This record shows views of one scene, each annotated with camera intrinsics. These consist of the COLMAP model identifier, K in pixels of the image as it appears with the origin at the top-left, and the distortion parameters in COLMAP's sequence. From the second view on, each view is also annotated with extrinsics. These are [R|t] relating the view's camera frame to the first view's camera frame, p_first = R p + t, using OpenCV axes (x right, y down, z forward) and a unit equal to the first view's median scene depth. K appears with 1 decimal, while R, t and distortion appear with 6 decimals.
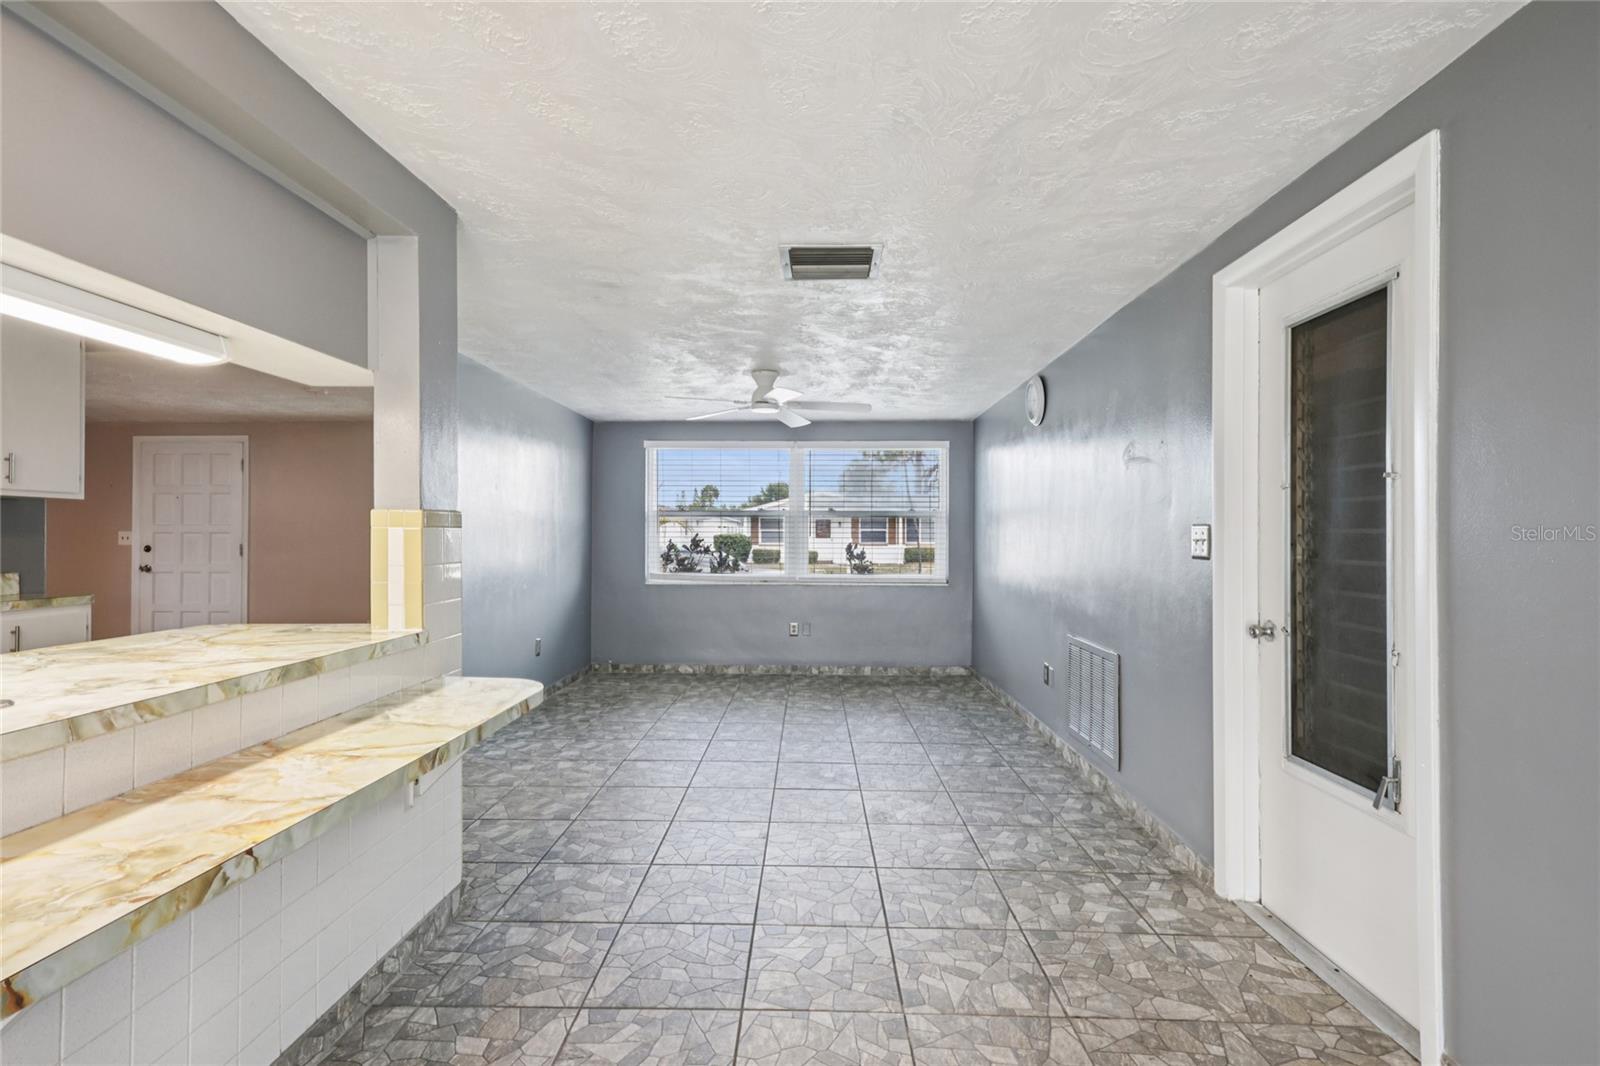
lens RADIAL K [[737.8, 0, 794.2], [0, 737.8, 532.4], [0, 0, 1]] dist [-0.002001, 0.001286]
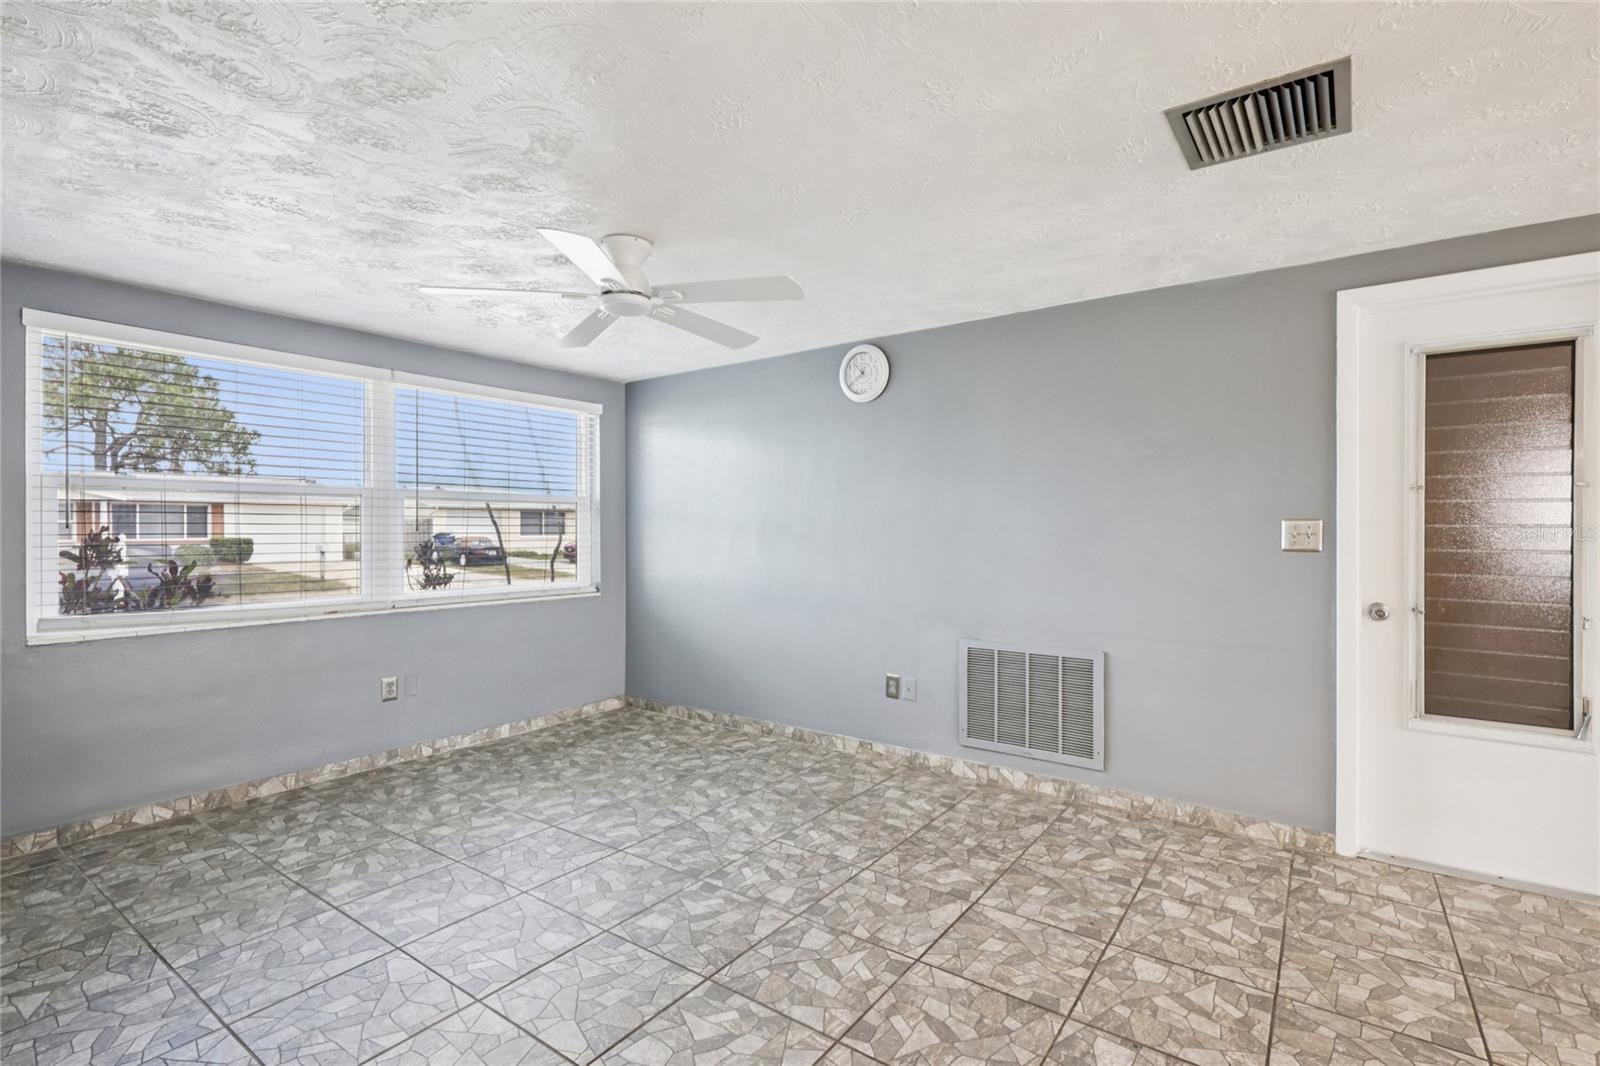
lens RADIAL K [[737.8, 0, 804.8], [0, 737.8, 536.3], [0, 0, 1]] dist [-0.002001, 0.001286]
pose [[0.567317, -0.009997, 0.823439, -0.555419], [-0.002752, 0.999898, 0.014035, 0.000421], [-0.823495, -0.010228, 0.567231, 0.738013]]
